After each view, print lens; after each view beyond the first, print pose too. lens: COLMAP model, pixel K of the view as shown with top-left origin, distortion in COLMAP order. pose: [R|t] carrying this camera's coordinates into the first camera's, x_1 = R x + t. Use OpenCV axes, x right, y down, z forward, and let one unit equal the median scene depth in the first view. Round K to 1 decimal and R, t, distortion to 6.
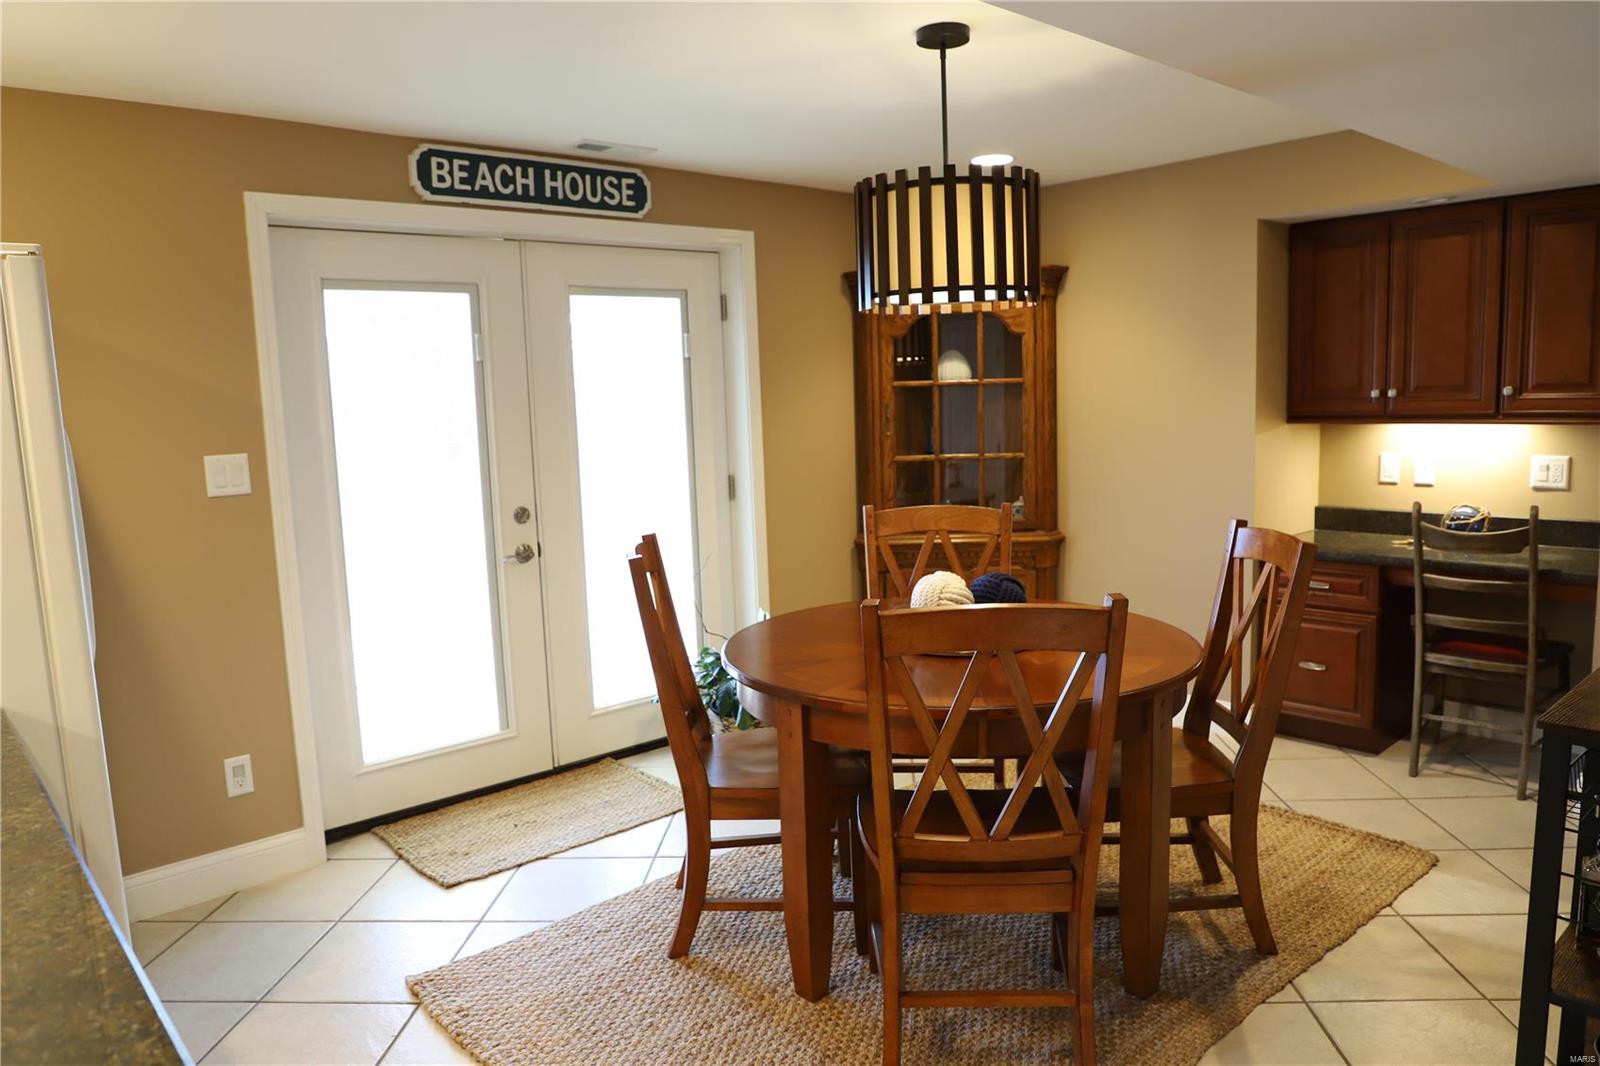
lens RADIAL K [[1090.3, 0, 798.6], [0, 1090.3, 537.7], [0, 0, 1]] dist [-0.068018, 0.031308]
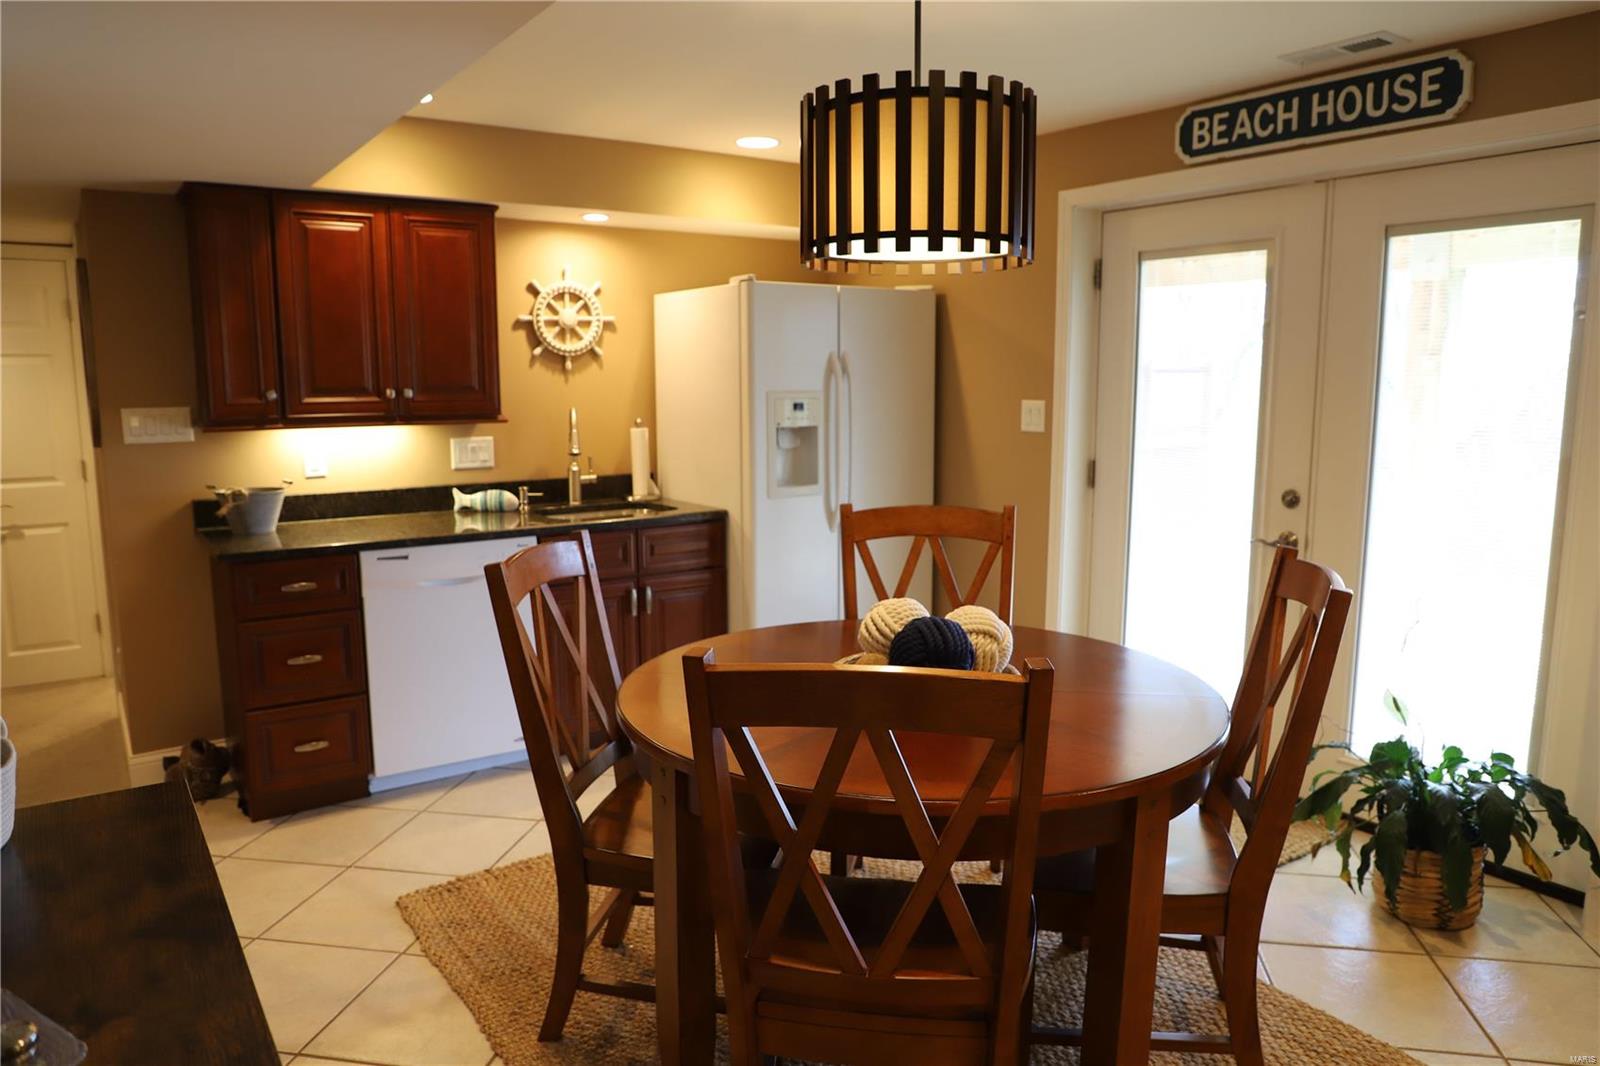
lens RADIAL K [[1090.3, 0, 798.2], [0, 1090.3, 531.3], [0, 0, 1]] dist [-0.068018, 0.031308]
pose [[-0.124765, 0.177770, -0.976131, 0.692520], [-0.126748, 0.972902, 0.193383, -0.120956], [0.984057, 0.147850, -0.098852, 0.744701]]
